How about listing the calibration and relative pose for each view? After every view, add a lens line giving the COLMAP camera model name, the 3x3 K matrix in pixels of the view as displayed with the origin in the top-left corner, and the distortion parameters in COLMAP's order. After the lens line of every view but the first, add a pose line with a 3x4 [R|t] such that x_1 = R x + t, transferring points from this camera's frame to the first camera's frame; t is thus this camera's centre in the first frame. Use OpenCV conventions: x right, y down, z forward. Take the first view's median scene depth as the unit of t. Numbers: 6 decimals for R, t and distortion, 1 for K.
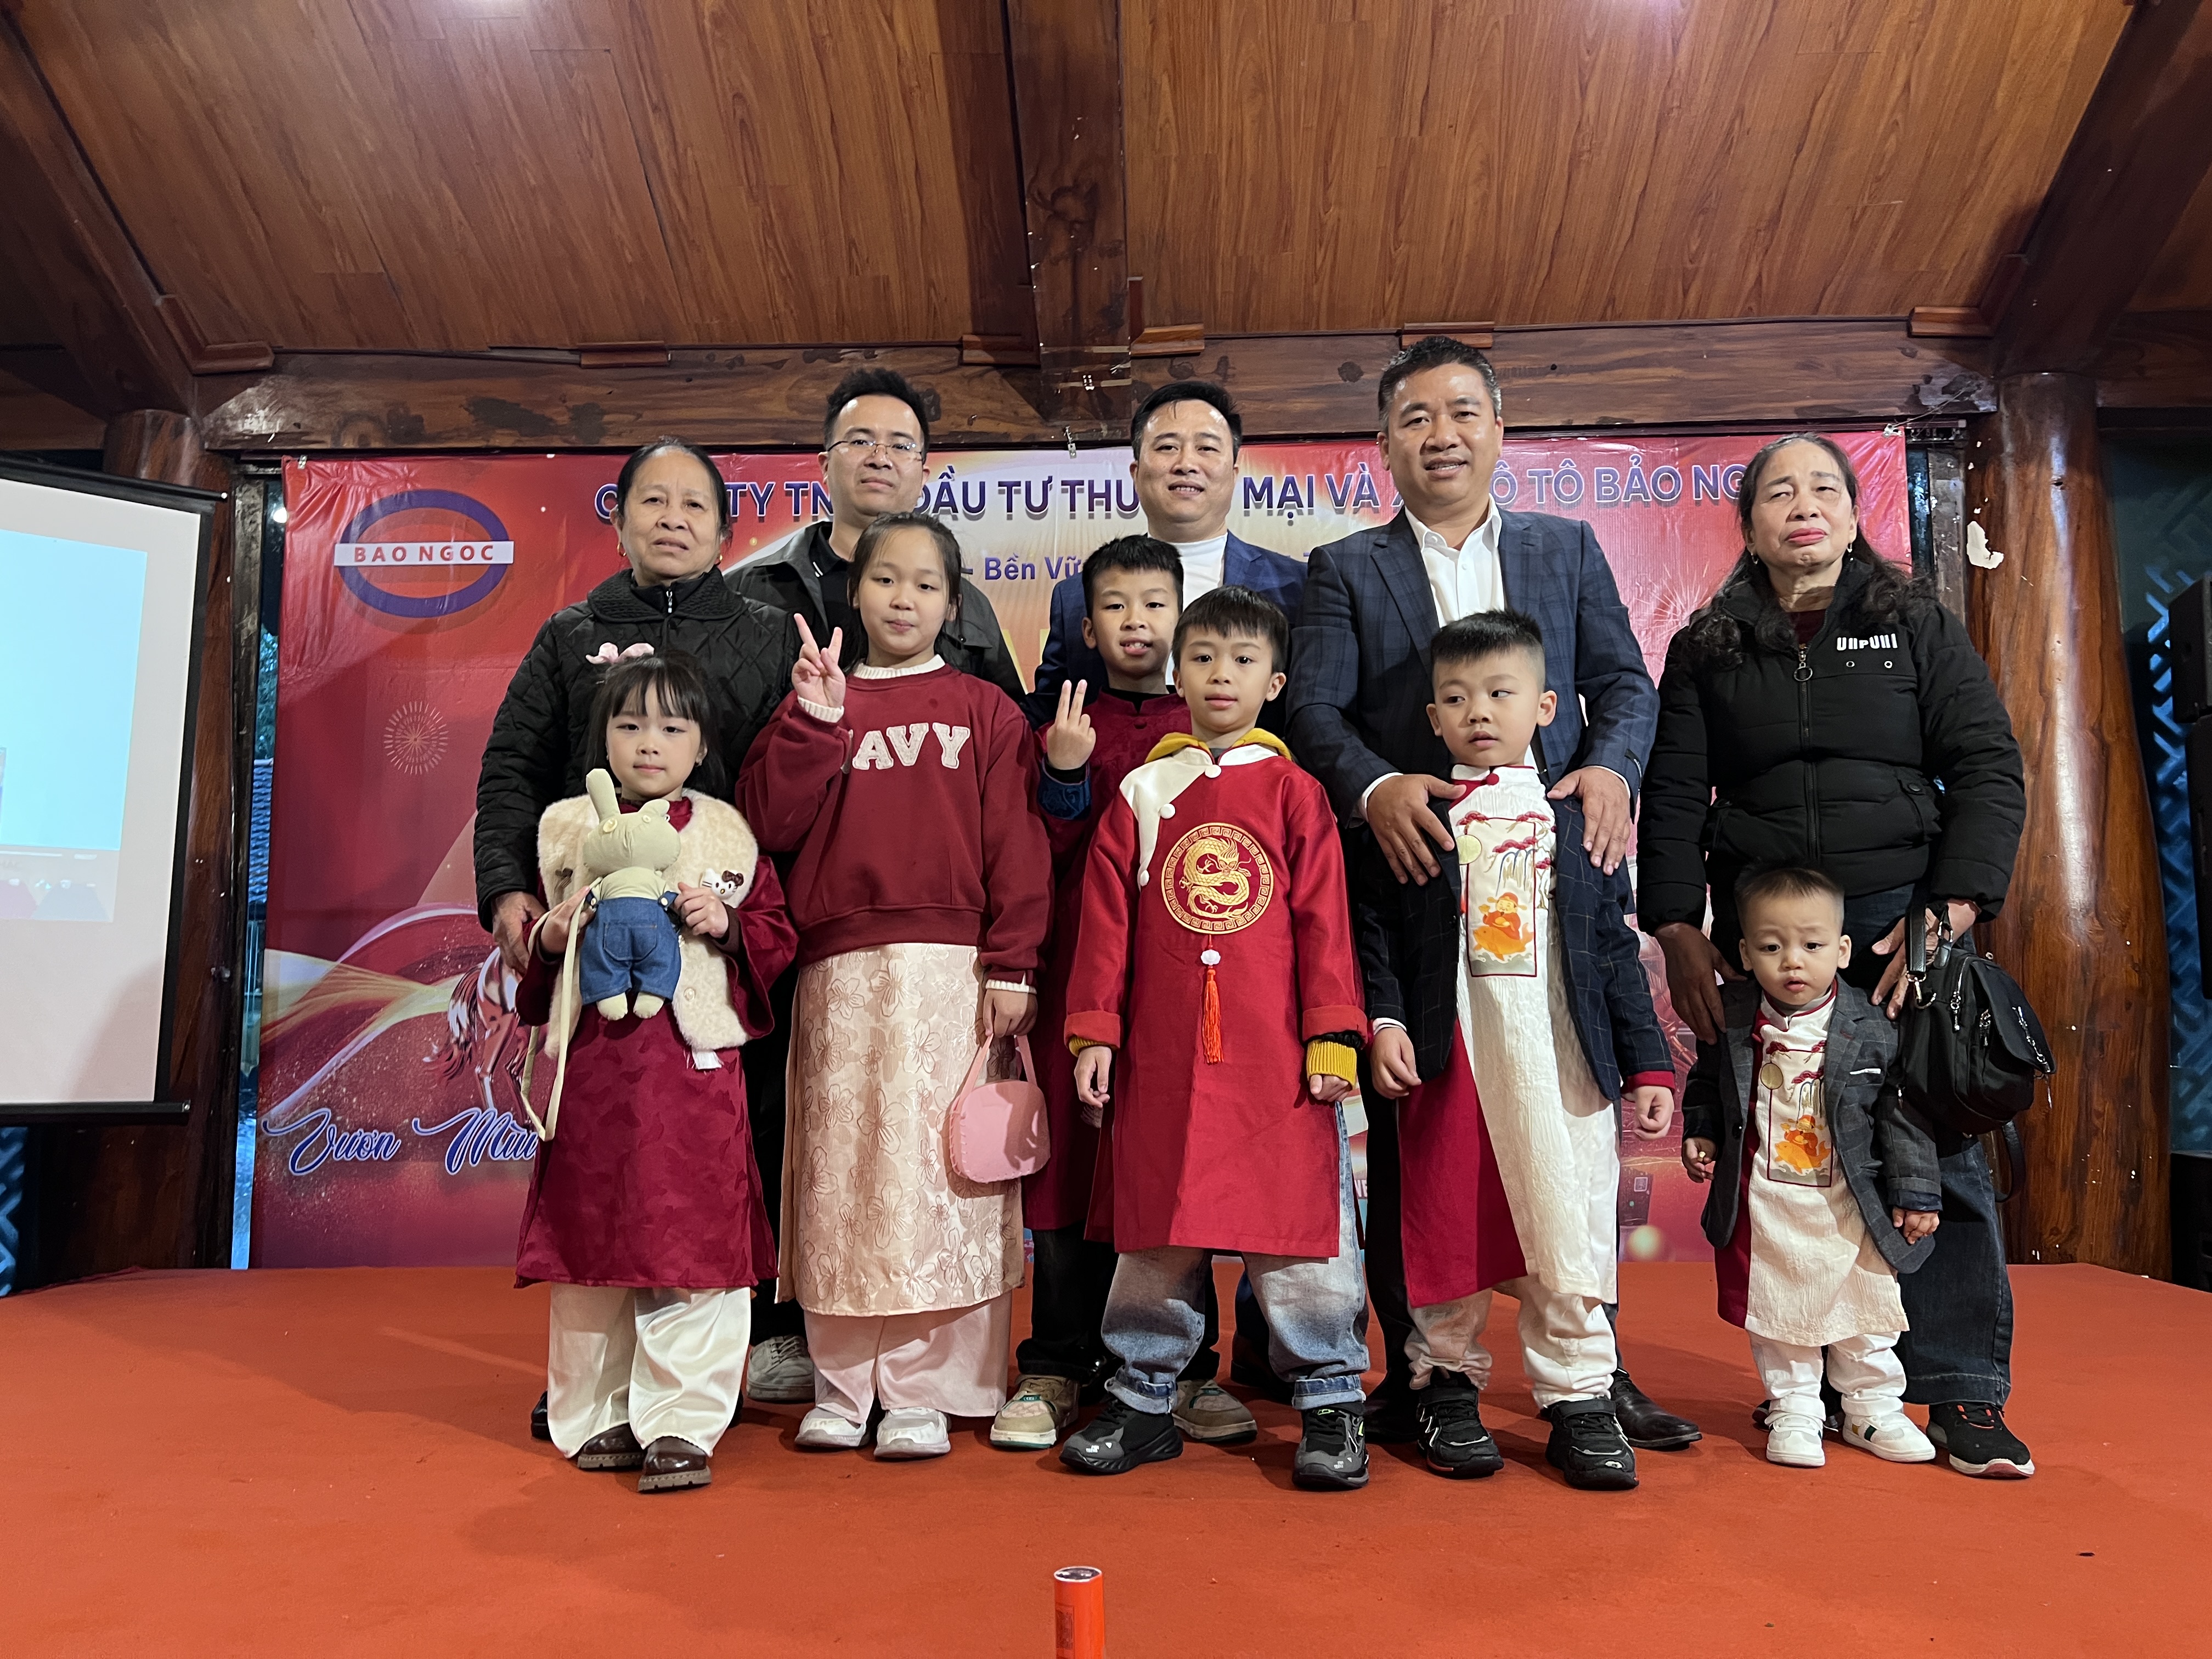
lens RADIAL K [[1676.6, 0, 1095.0], [0, 1676.6, 847.0], [0, 0, 1]] dist [0.068123, -0.066673]
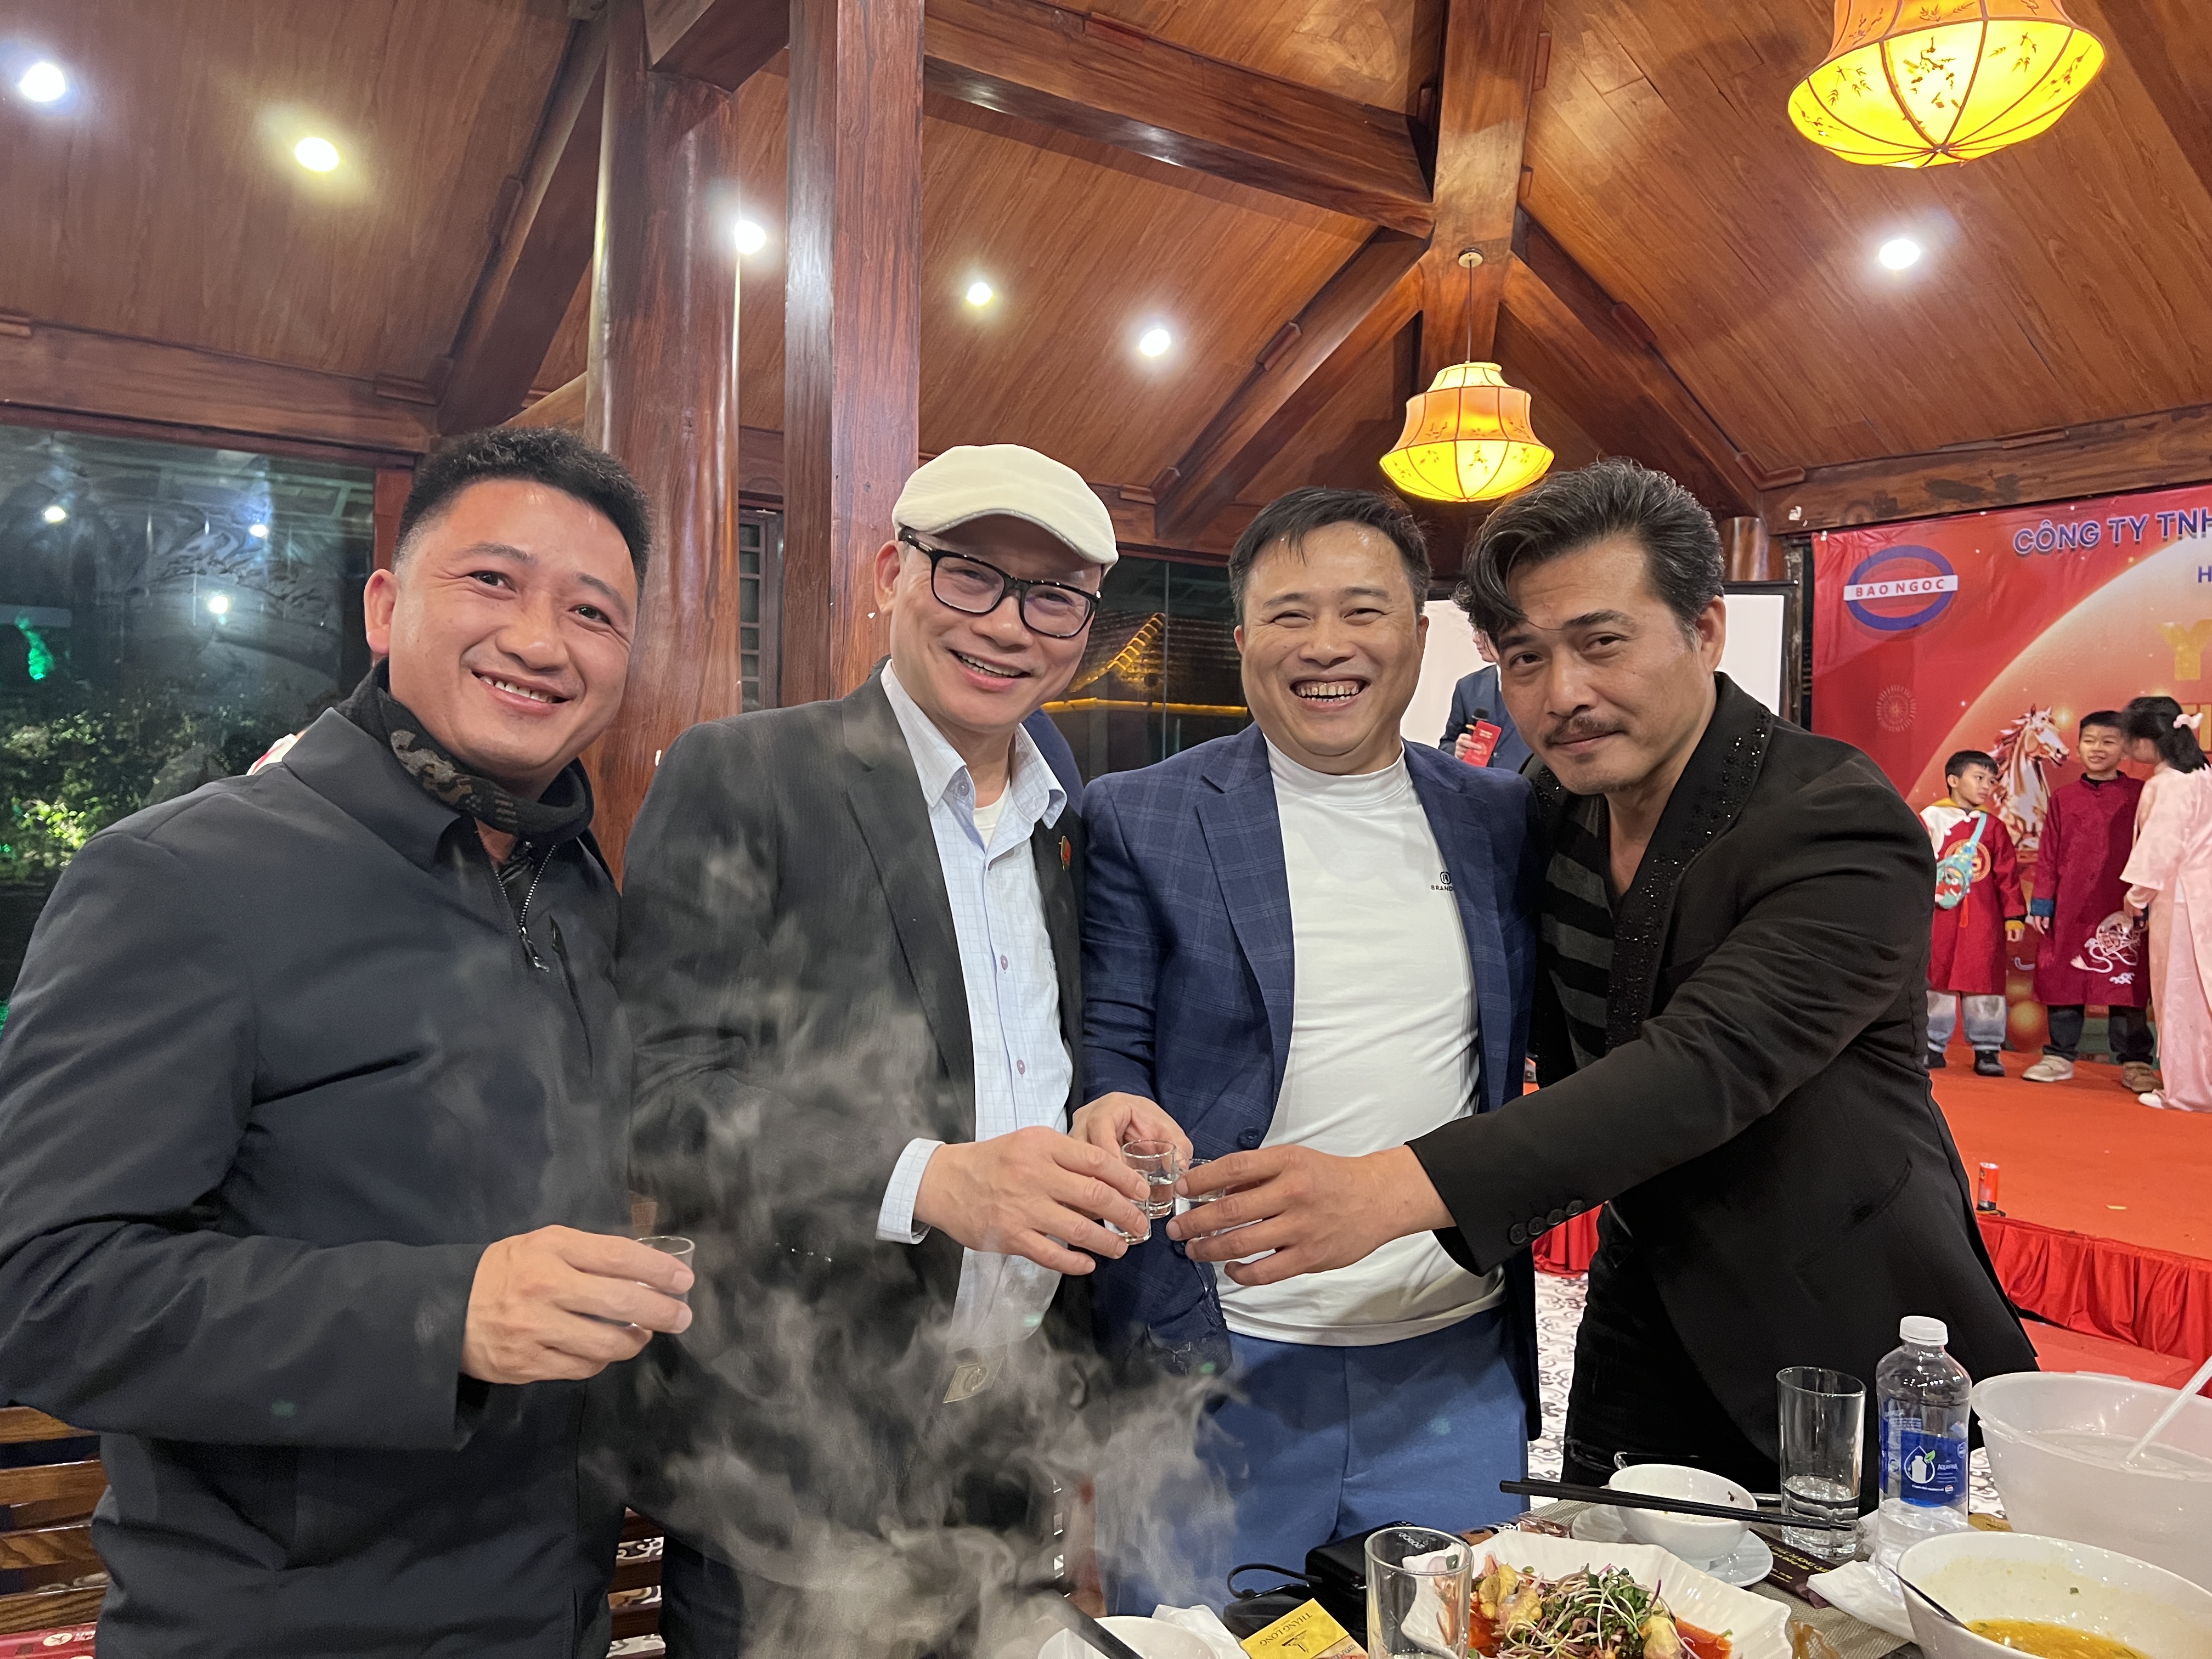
lens RADIAL K [[1676.6, 0, 1097.4], [0, 1676.6, 806.5], [0, 0, 1]] dist [0.068123, -0.066673]
pose [[0.612388, 0.017196, -0.790370, 0.414772], [0.074358, 0.994078, 0.079242, -0.162804], [0.787053, -0.107298, 0.607483, -0.584987]]
